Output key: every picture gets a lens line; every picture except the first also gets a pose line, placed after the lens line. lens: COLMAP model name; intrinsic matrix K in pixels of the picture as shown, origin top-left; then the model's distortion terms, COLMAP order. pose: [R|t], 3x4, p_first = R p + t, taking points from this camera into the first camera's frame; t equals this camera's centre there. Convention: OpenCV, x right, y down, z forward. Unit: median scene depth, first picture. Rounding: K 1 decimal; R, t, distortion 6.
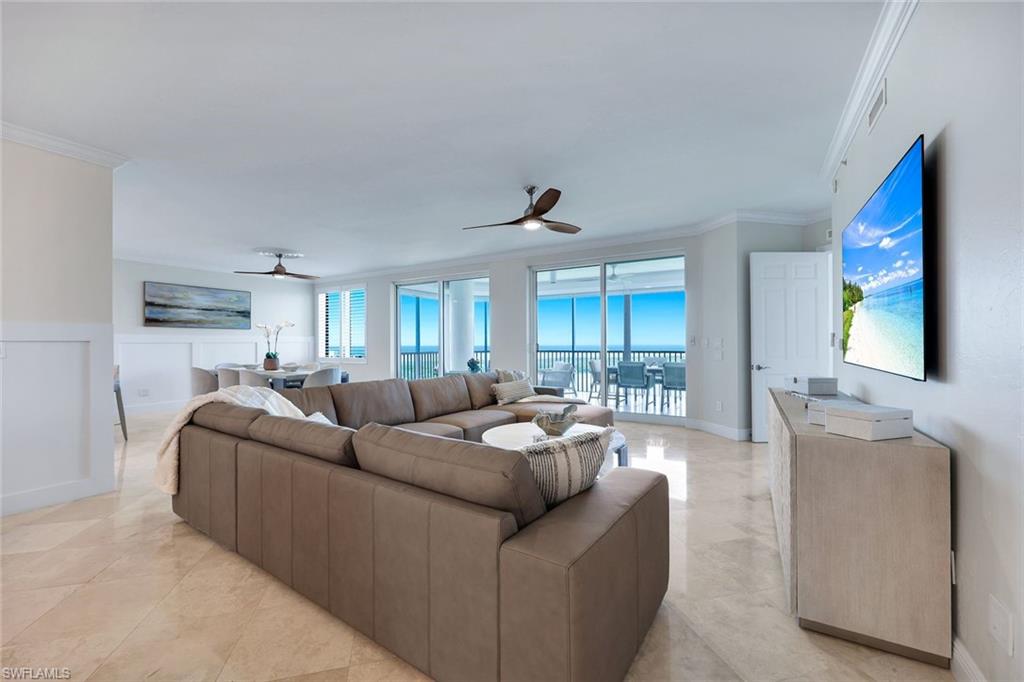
lens RADIAL K [[414.8, 0, 510.8], [0, 414.8, 340.7], [0, 0, 1]] dist [-0.000978, -0.000025]
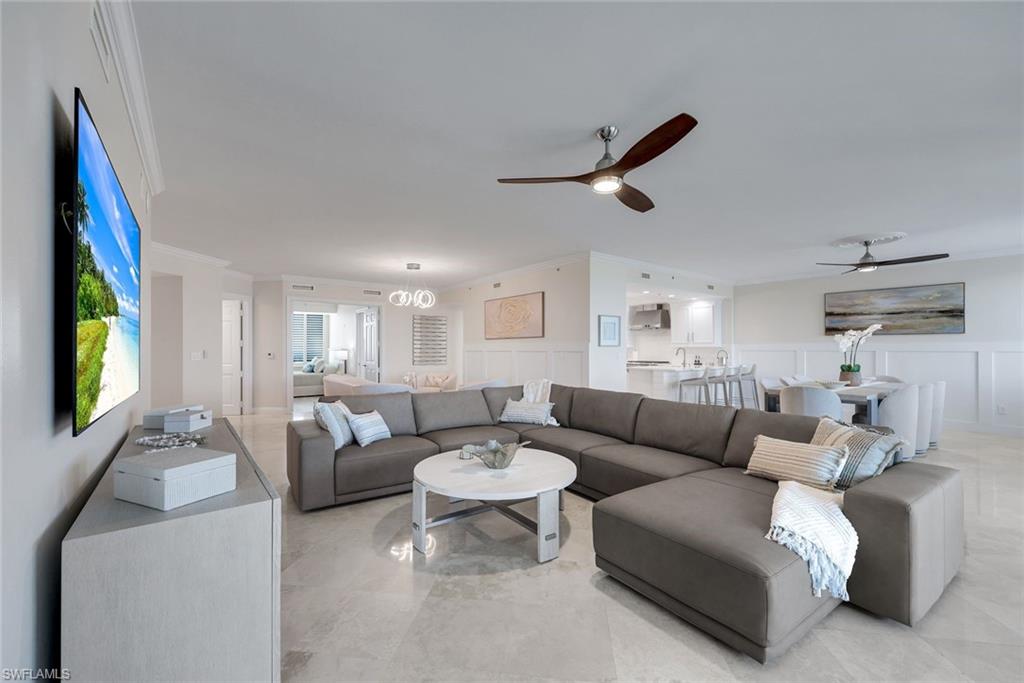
lens RADIAL K [[414.8, 0, 509.7], [0, 414.8, 346.7], [0, 0, 1]] dist [-0.000978, -0.000025]
pose [[-0.373216, 0.003845, -0.927737, 0.409605], [0.007280, 0.999973, 0.001216, -0.012674], [0.927716, -0.006301, -0.373233, 0.624481]]
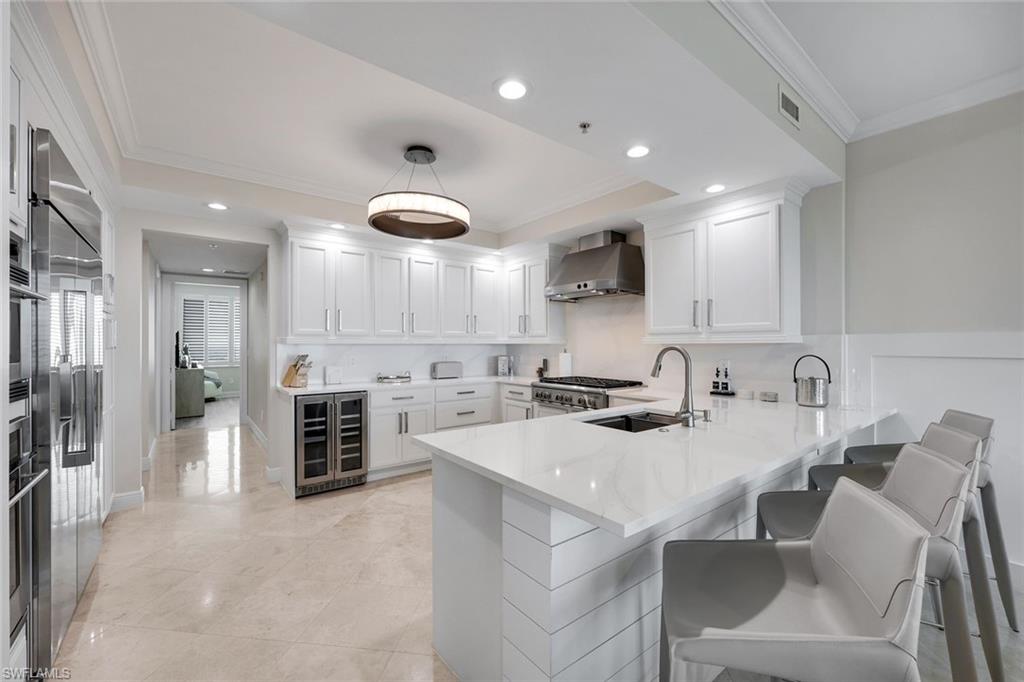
lens RADIAL K [[414.8, 0, 510.3], [0, 414.8, 344.1], [0, 0, 1]] dist [-0.000978, -0.000025]
pose [[-0.361210, 0.007037, -0.932458, -0.520317], [0.006439, 0.999967, 0.005052, -0.008219], [0.932462, -0.004179, -0.361243, 0.635197]]
